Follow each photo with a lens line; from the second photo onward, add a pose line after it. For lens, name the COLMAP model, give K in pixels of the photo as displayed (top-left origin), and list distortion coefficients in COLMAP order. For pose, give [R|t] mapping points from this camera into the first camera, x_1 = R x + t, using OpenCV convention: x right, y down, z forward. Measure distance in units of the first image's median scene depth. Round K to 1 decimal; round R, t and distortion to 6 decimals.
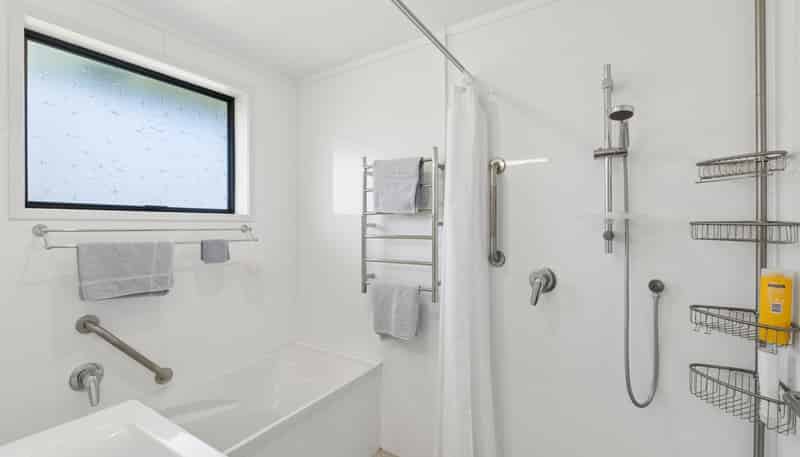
lens RADIAL K [[353.2, 0, 400.0], [0, 353.2, 228.5], [0, 0, 1]] dist [0.000364, -0.000338]
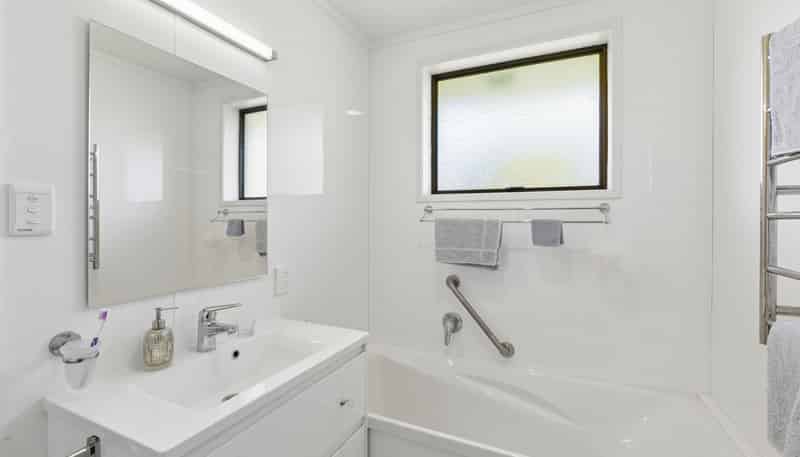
lens RADIAL K [[346.7, 0, 399.4], [0, 346.7, 219.4], [0, 0, 1]] dist [0.001366, 0.000035]
pose [[0.120302, 0.002577, -0.992734, 0.384350], [-0.011826, 0.999929, 0.001162, 0.045181], [0.992667, 0.011600, 0.120324, 0.695834]]
